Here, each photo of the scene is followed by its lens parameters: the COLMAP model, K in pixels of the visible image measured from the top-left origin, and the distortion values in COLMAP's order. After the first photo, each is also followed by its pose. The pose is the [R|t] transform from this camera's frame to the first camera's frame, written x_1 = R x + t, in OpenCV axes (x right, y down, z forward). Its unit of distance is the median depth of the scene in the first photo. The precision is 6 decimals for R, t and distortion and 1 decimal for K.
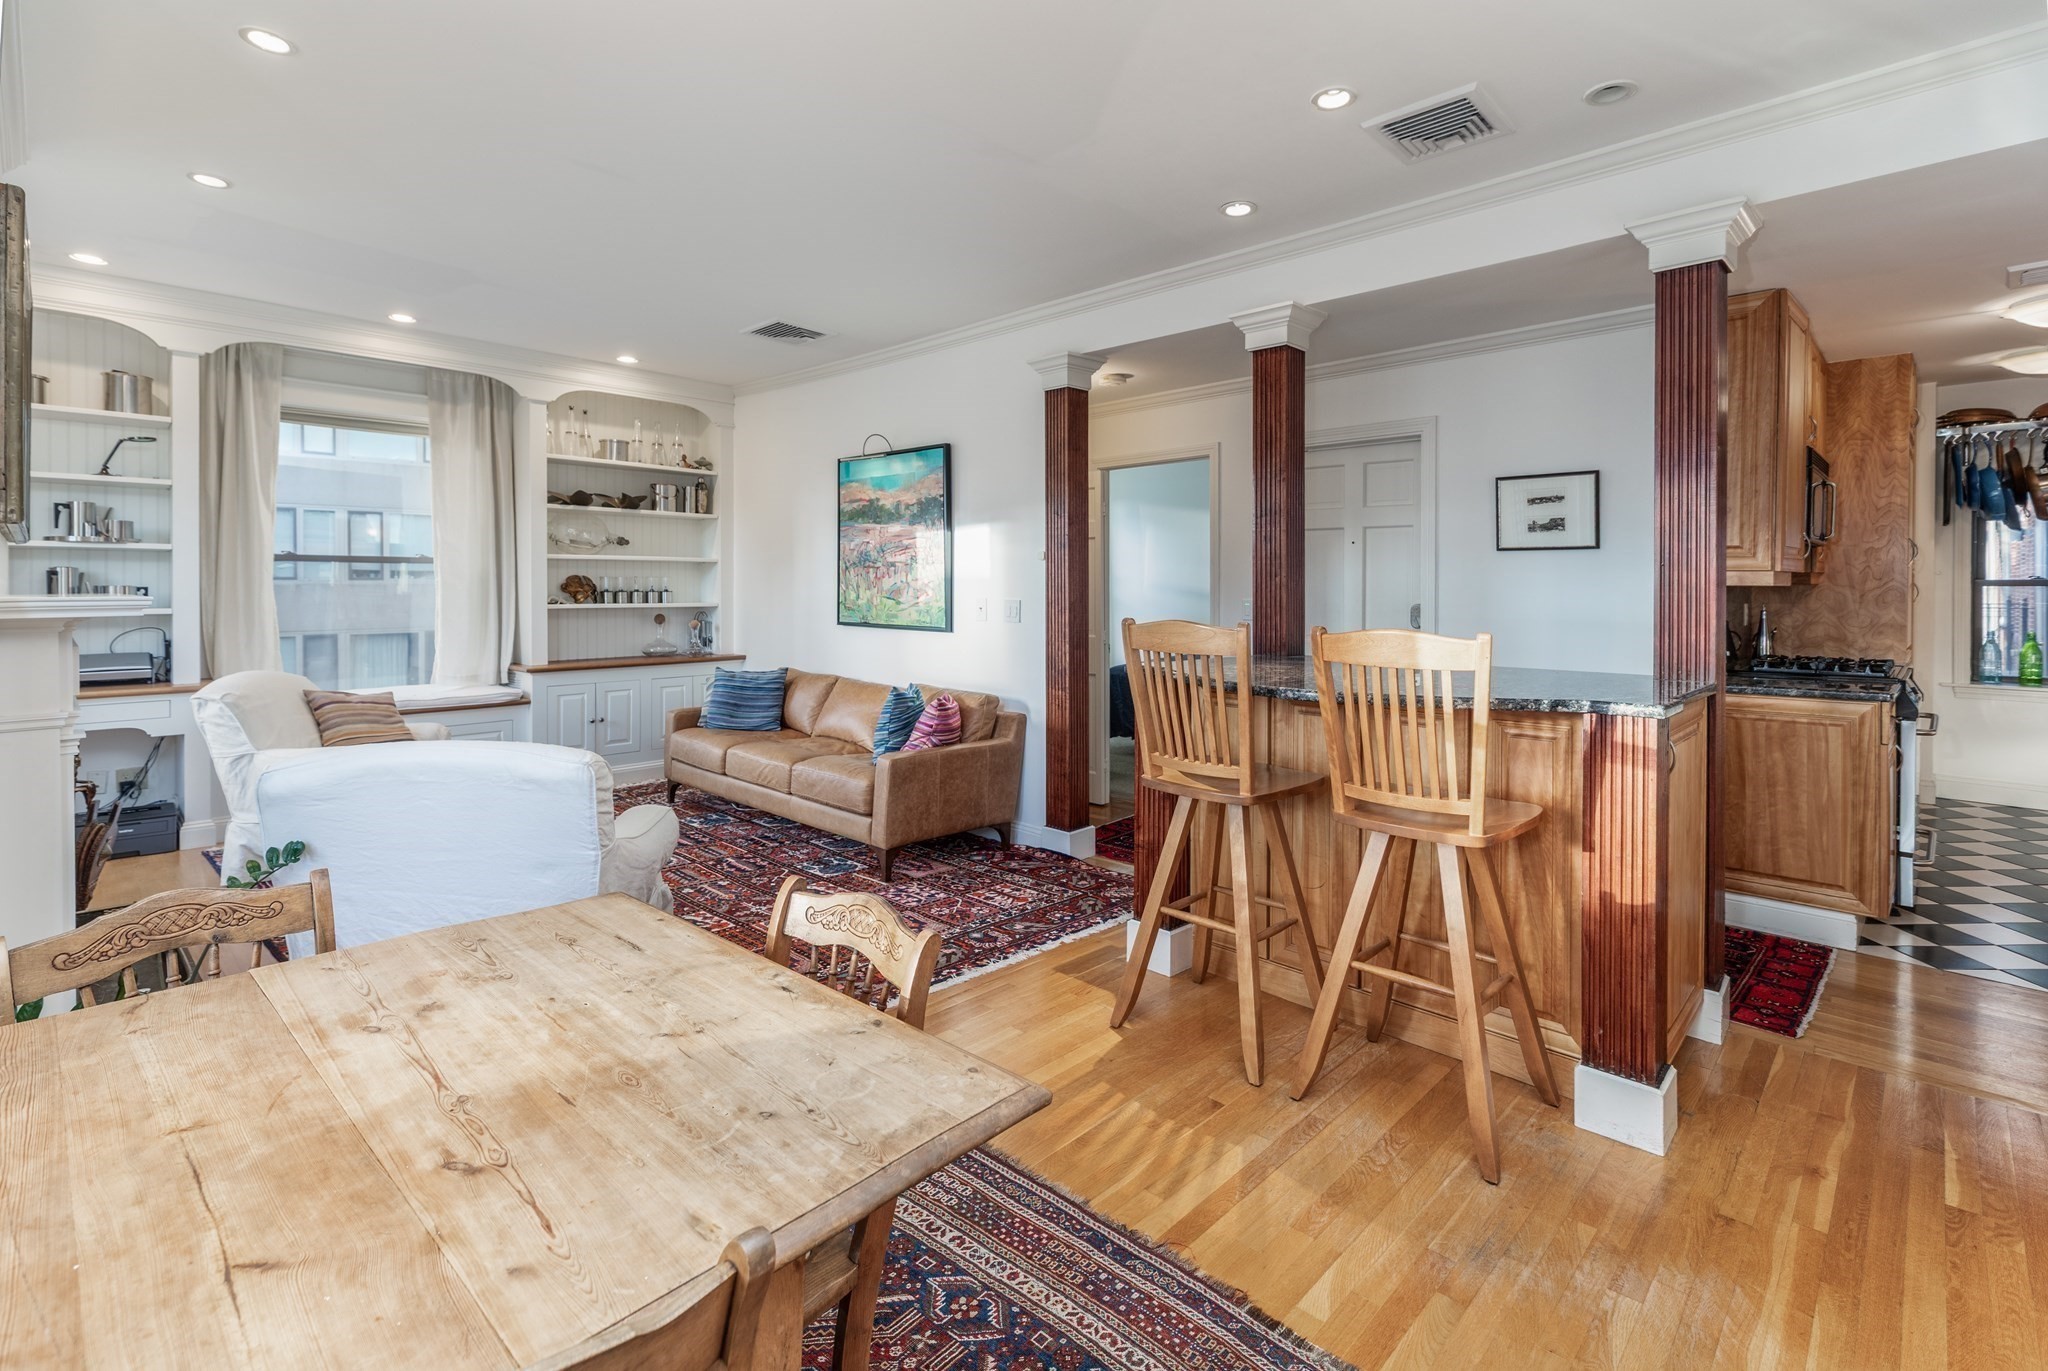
lens RADIAL K [[946.5, 0, 1024.1], [0, 946.5, 598.5], [0, 0, 1]] dist [0.008125, -0.000928]
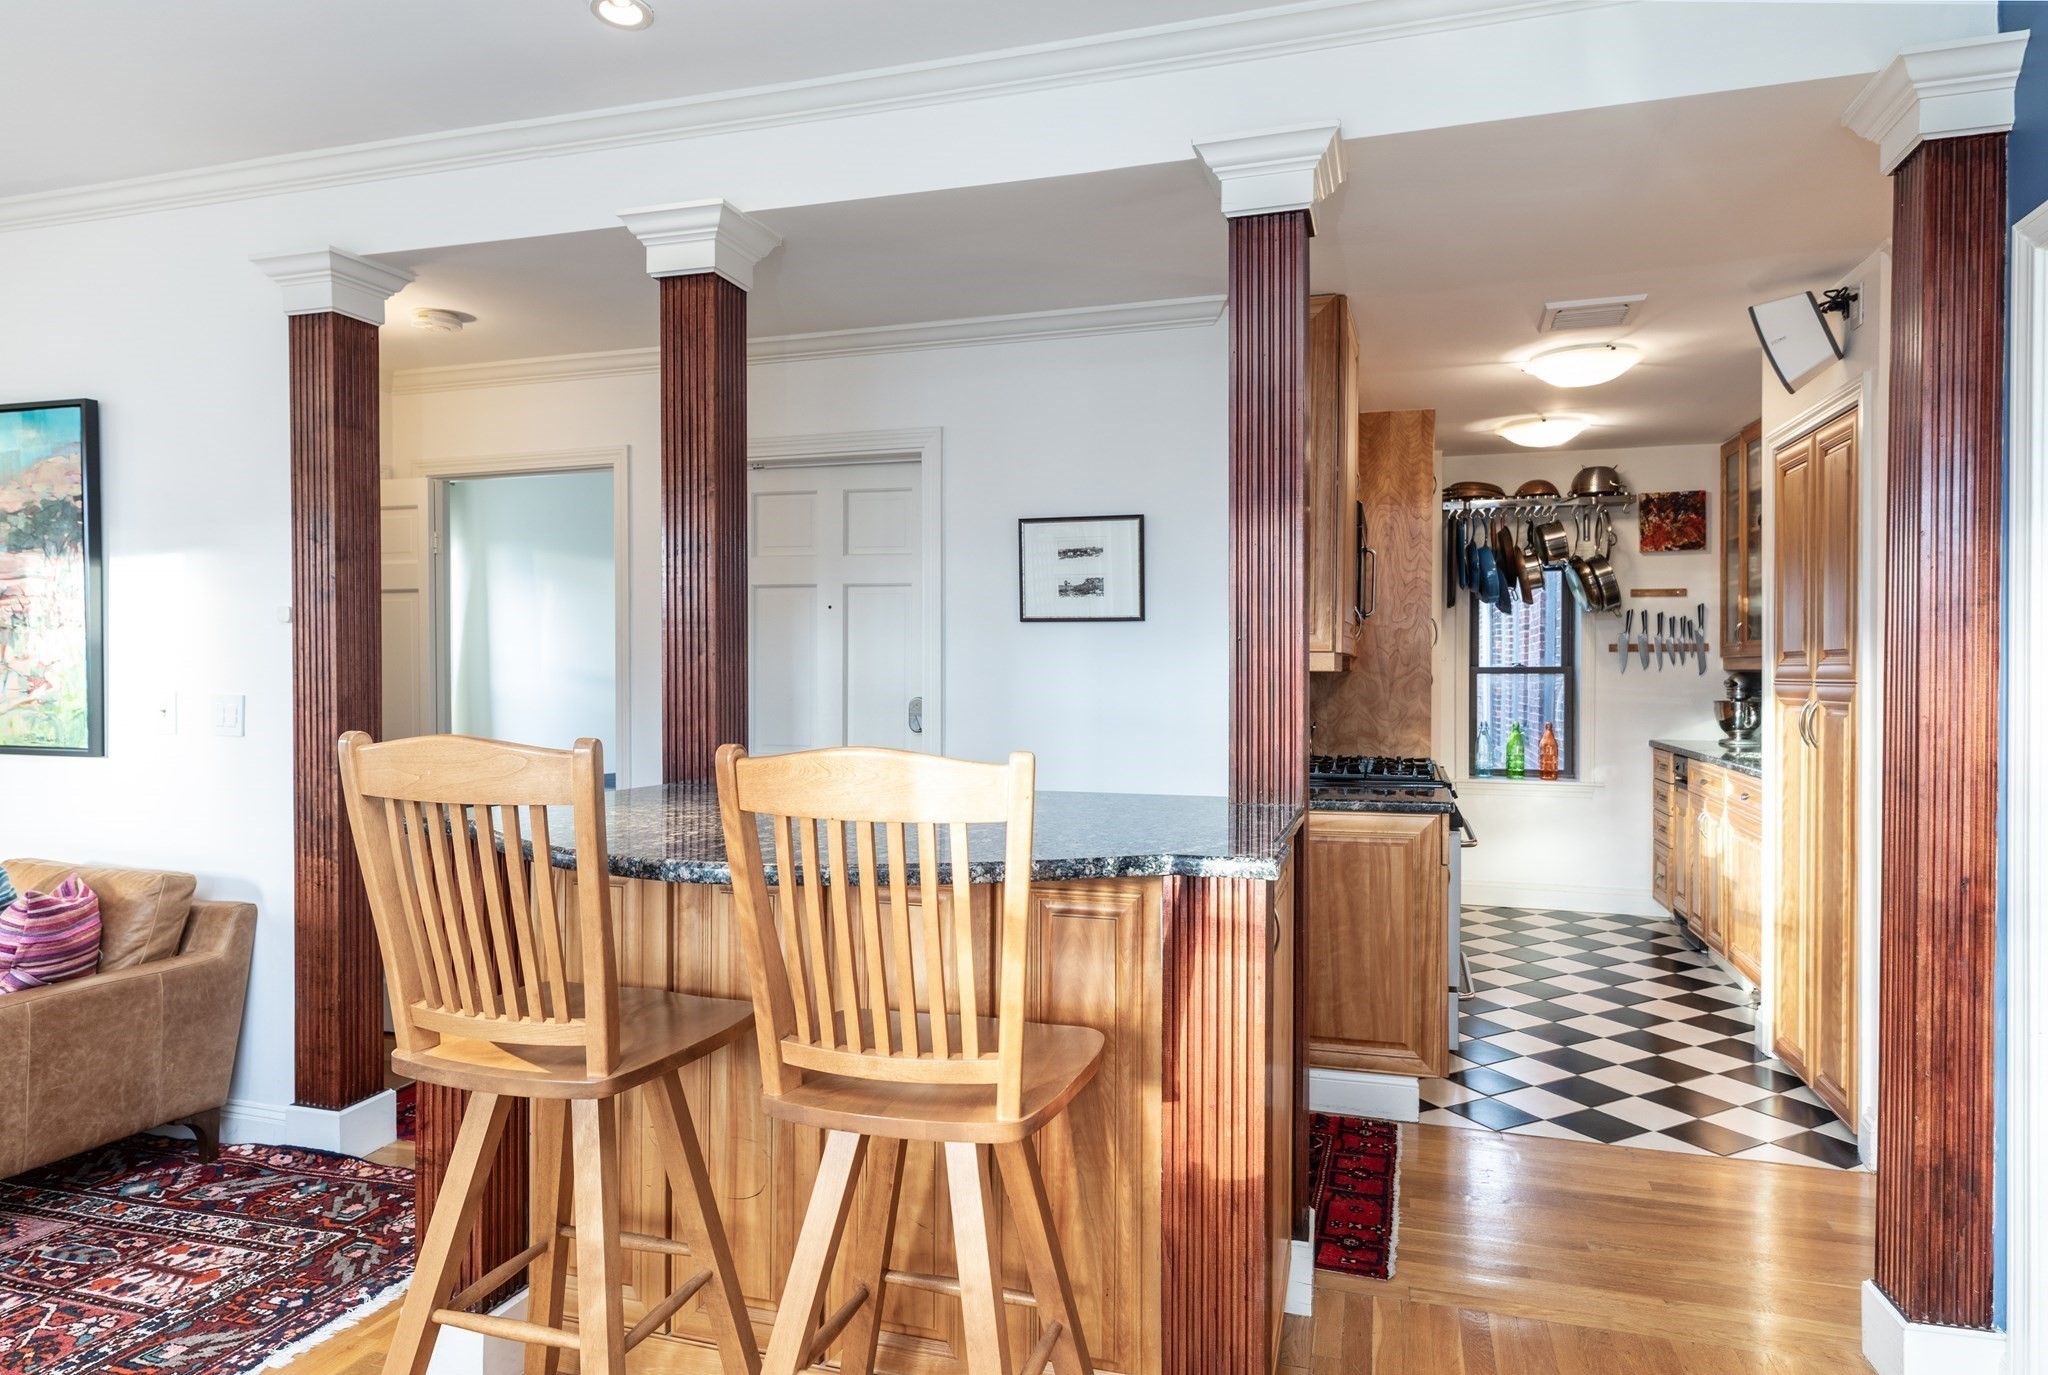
lens RADIAL K [[1214.1, 0, 1027.5], [0, 1214.1, 689.4], [0, 0, 1]] dist [0.015718, -0.000946]
pose [[0.887765, -0.004221, 0.460278, 0.099337], [0.004848, 0.999988, -0.000180, 0.000950], [-0.460272, 0.002391, 0.887775, 0.224206]]
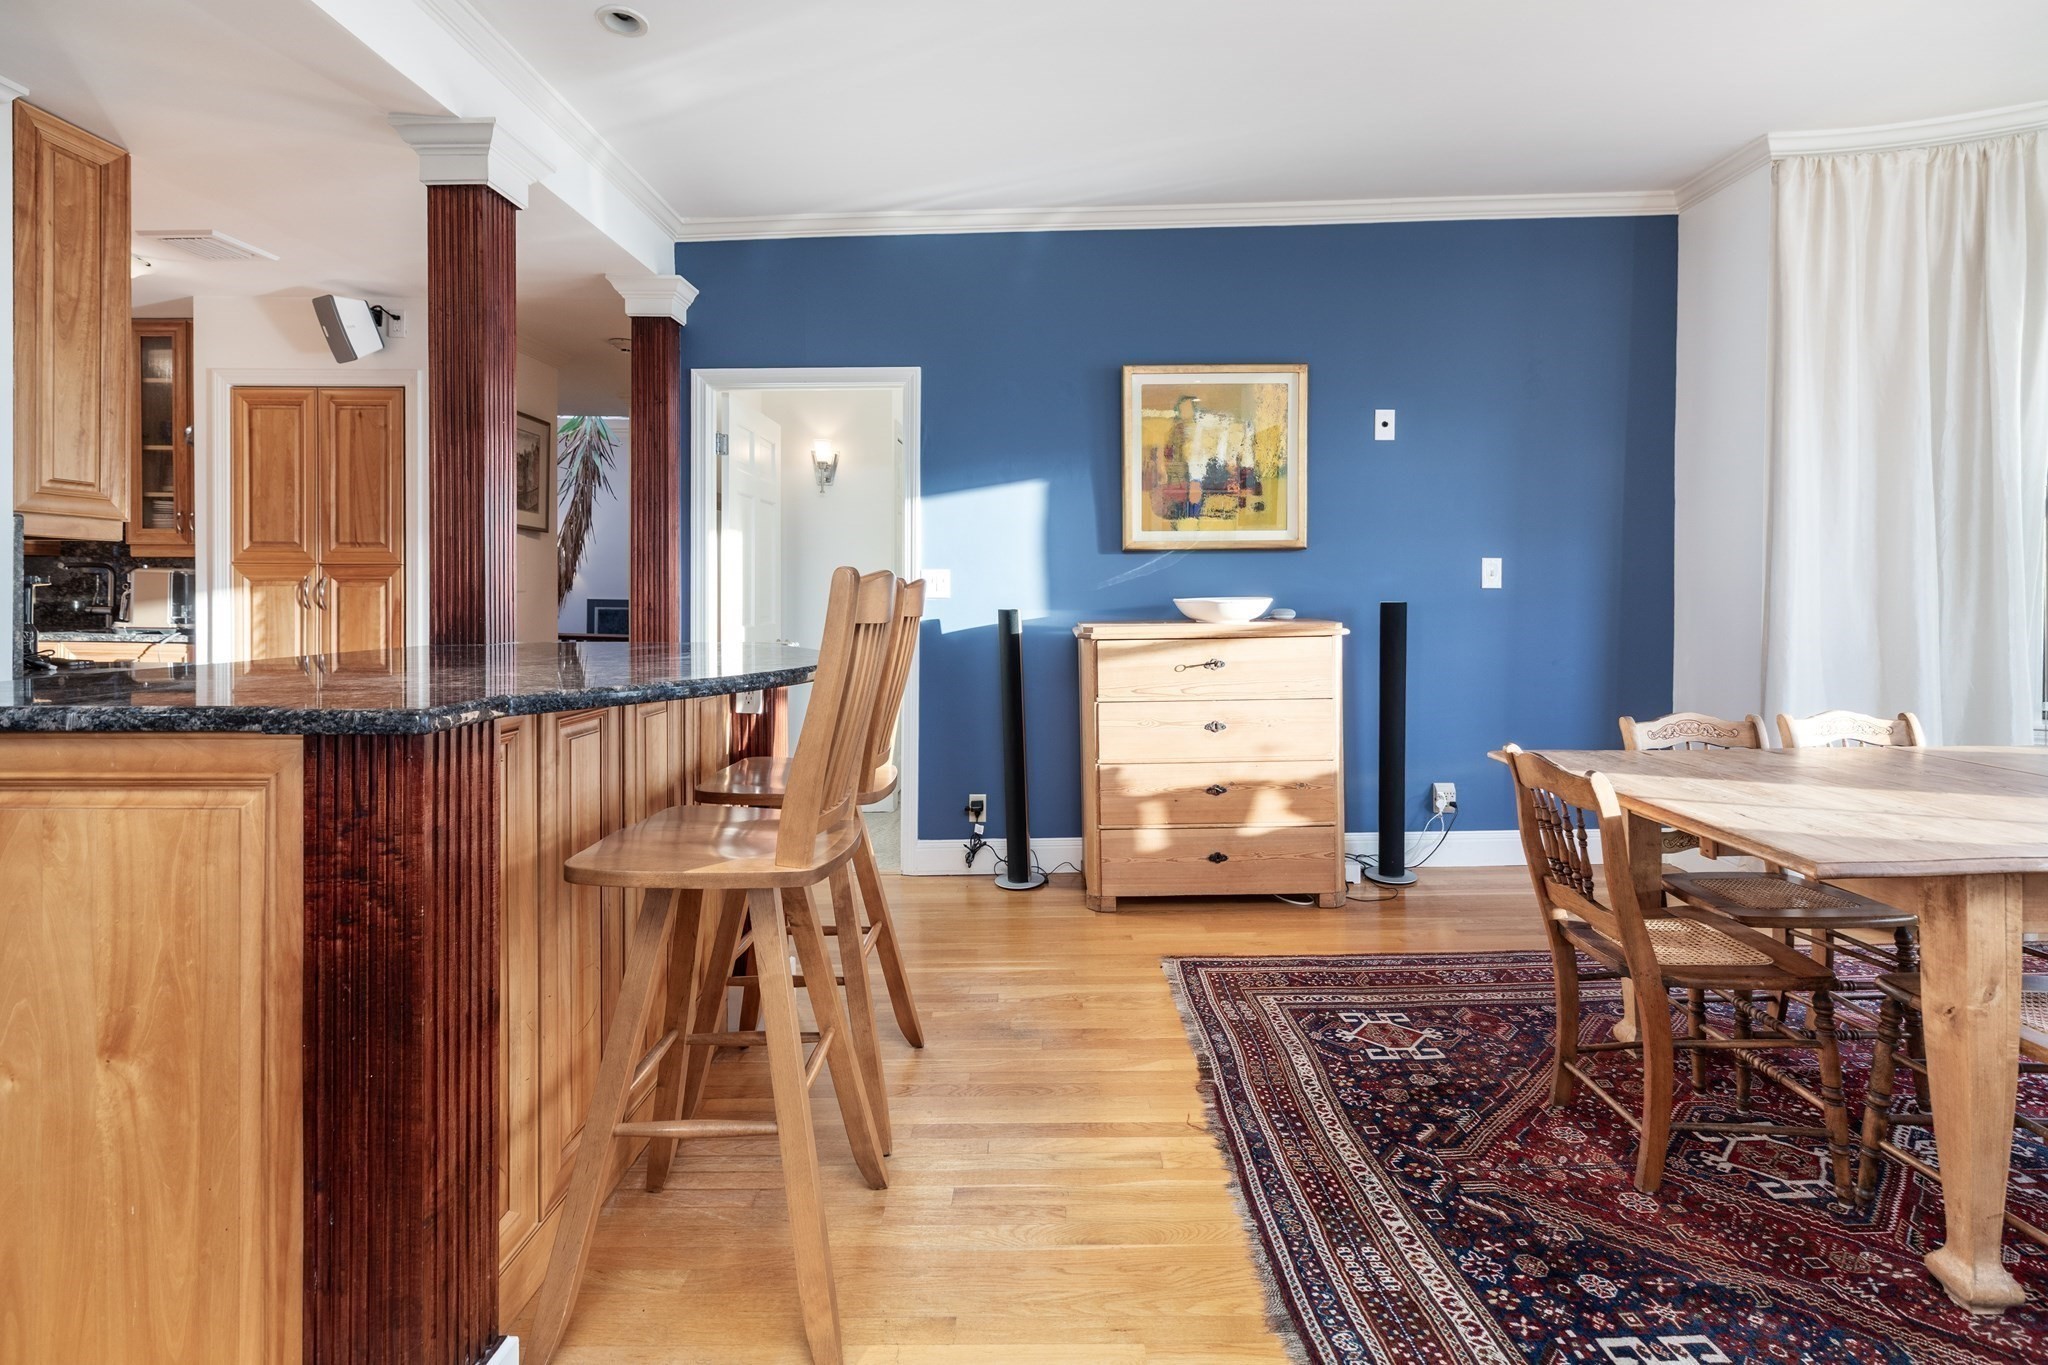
lens RADIAL K [[946.5, 0, 1011.2], [0, 946.5, 598.7], [0, 0, 1]] dist [0.008125, -0.000928]
pose [[-0.674438, -0.013489, 0.738208, -0.265524], [-0.002734, 0.999872, 0.015773, 0.020372], [-0.738326, 0.008619, -0.674389, 0.997749]]
